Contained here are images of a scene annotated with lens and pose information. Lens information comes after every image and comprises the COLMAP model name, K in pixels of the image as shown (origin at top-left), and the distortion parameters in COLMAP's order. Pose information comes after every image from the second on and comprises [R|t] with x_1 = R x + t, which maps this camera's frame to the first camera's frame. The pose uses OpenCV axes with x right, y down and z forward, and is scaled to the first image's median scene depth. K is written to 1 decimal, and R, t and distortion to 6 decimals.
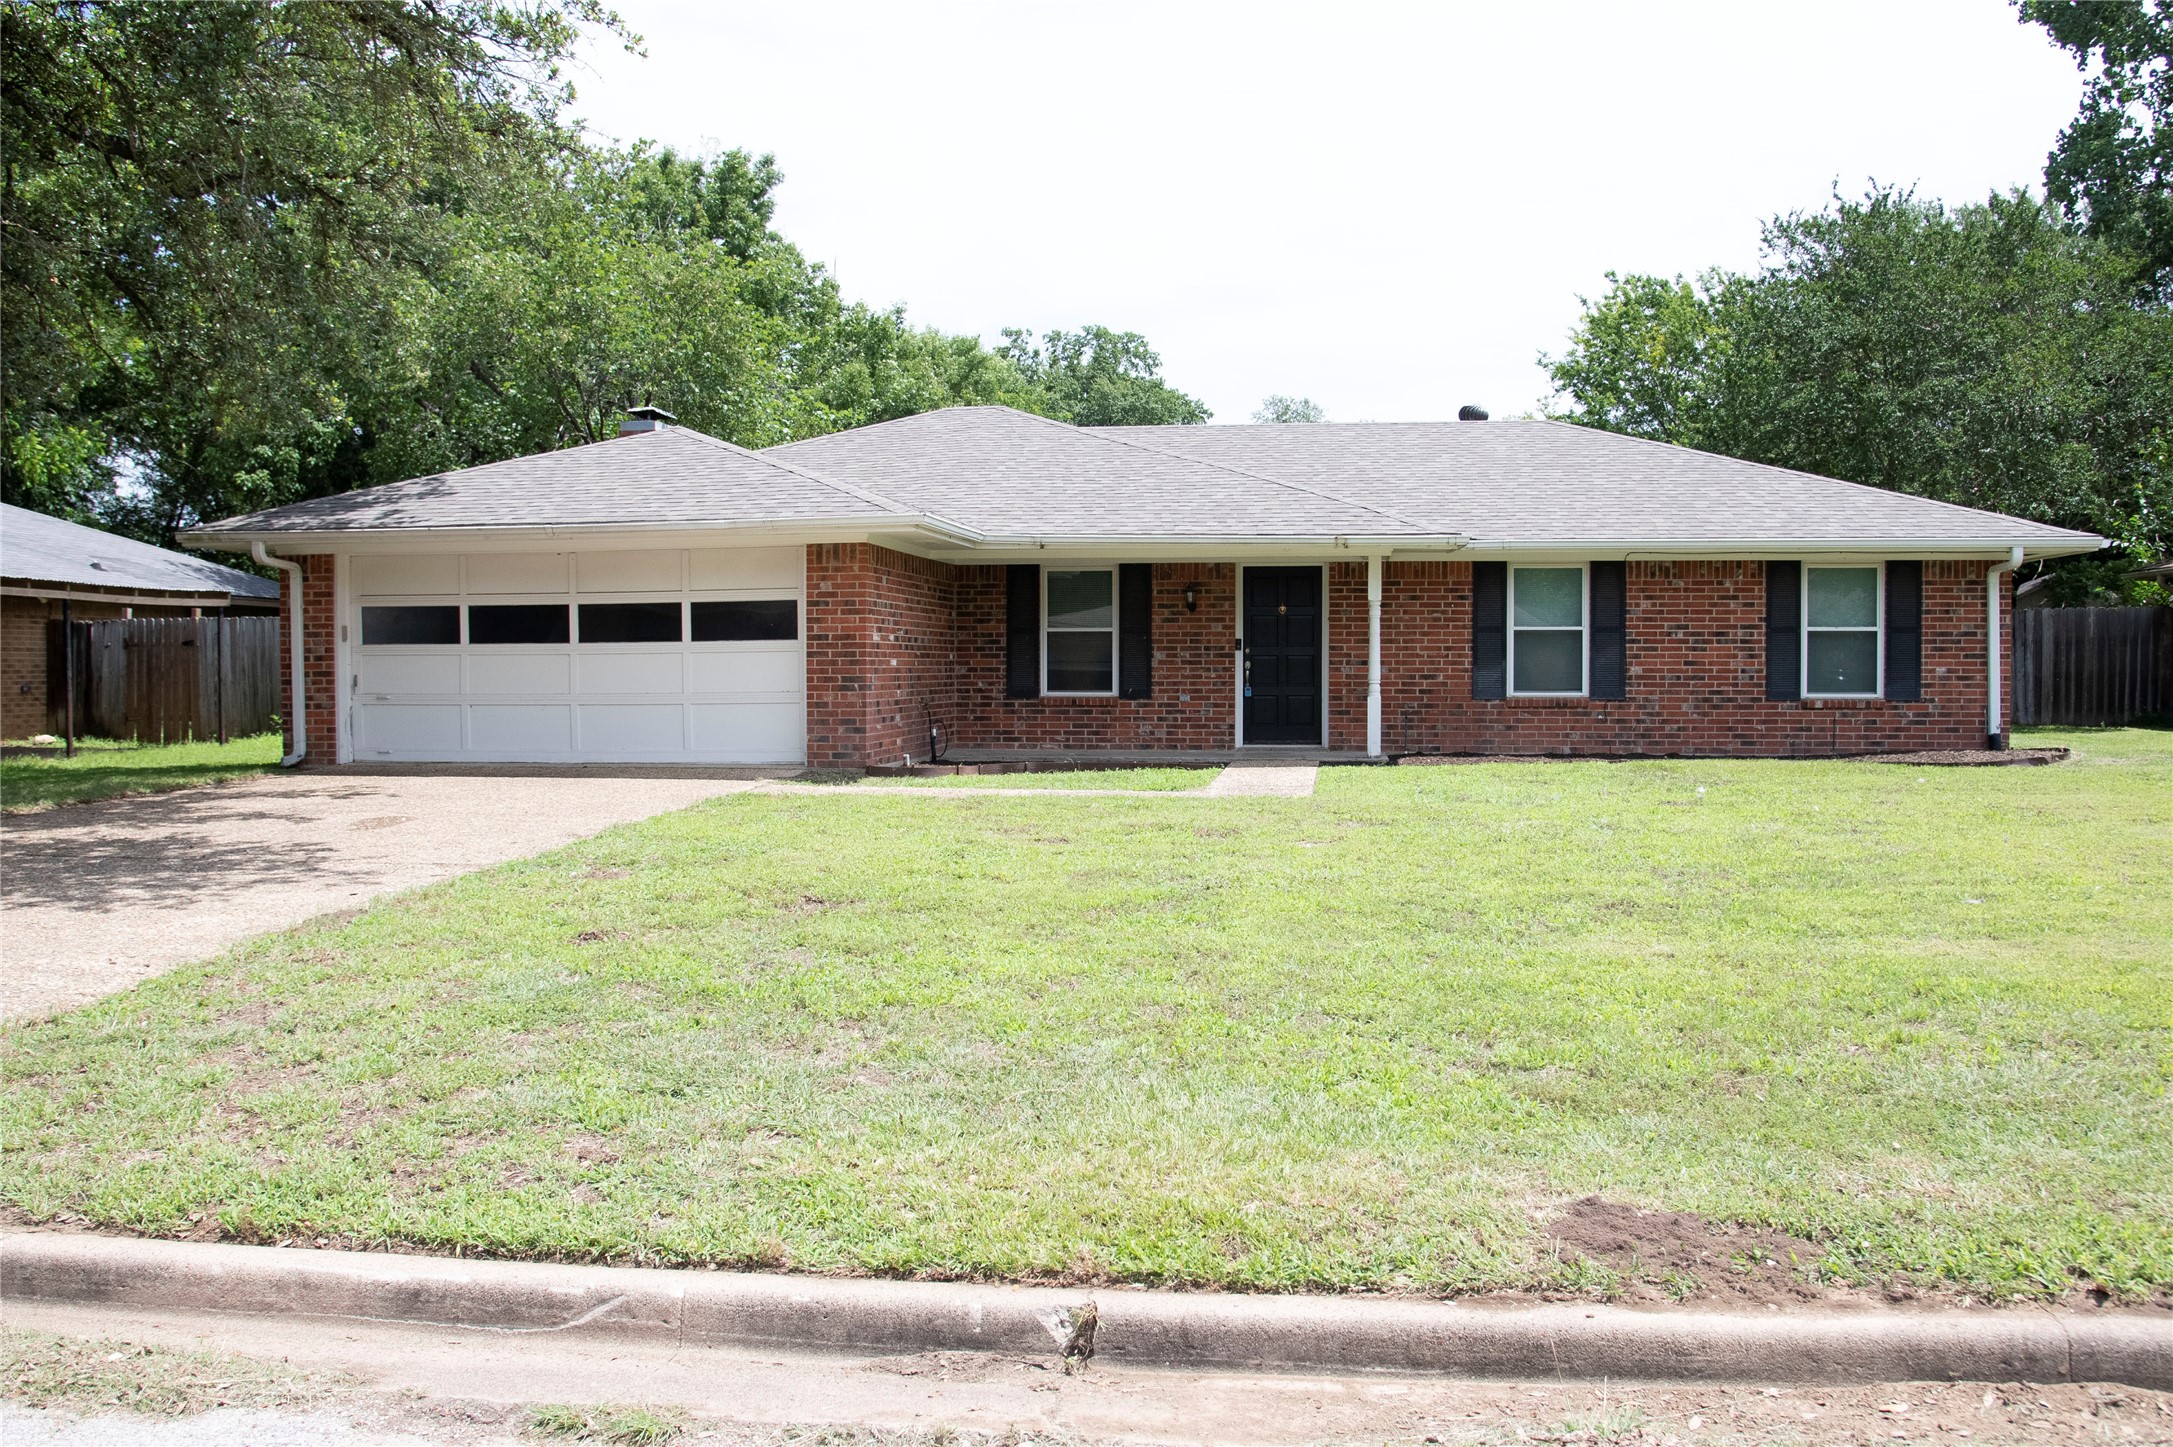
lens RADIAL K [[1779.8, 0, 1097.5], [0, 1779.8, 711.4], [0, 0, 1]] dist [-0.121063, 0.083797]
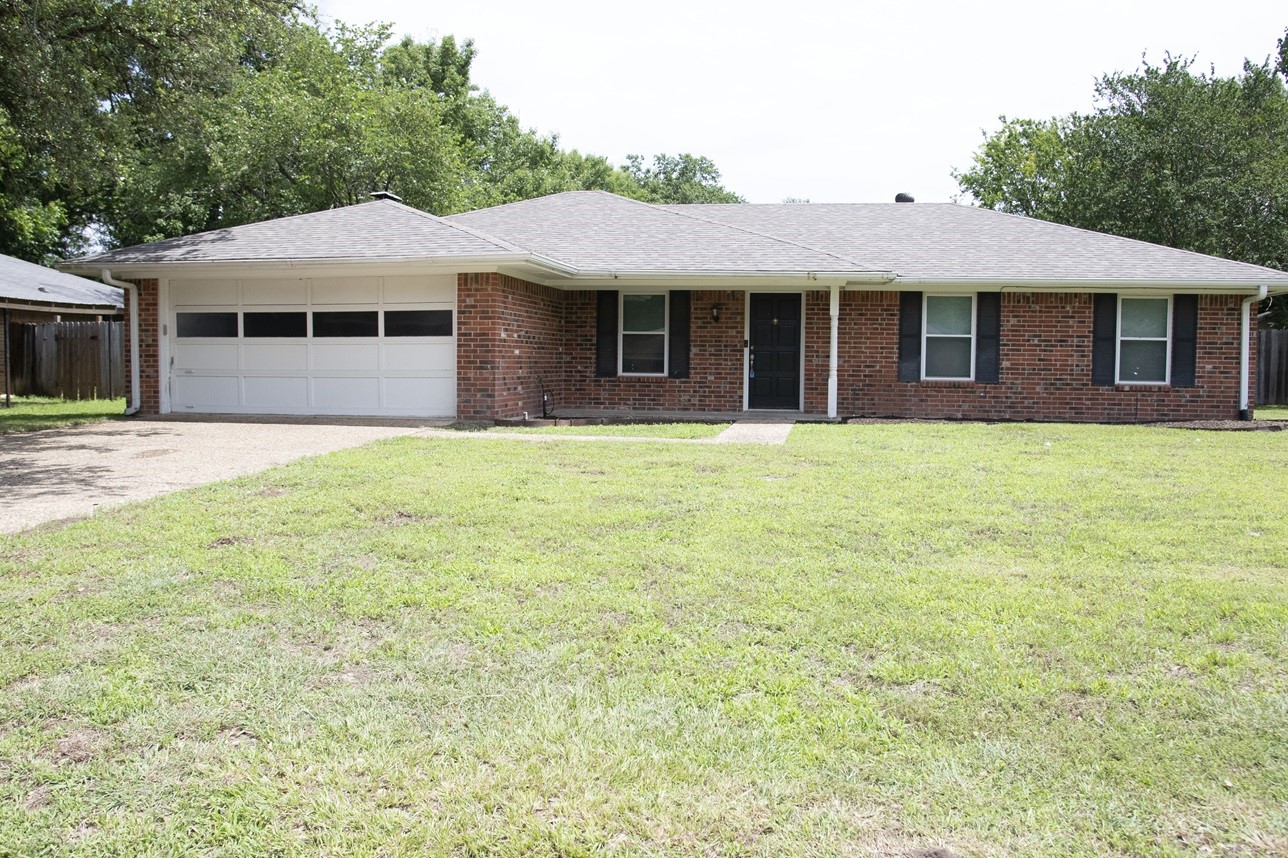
lens RADIAL K [[1052.6, 0, 648.9], [0, 1052.6, 428.0], [0, 0, 1]] dist [-0.118246, 0.077189]
pose [[0.999295, 0.014501, -0.034641, 0.031369], [-0.013183, 0.999191, 0.037999, 0.002111], [0.035164, -0.037515, 0.998677, 0.097258]]
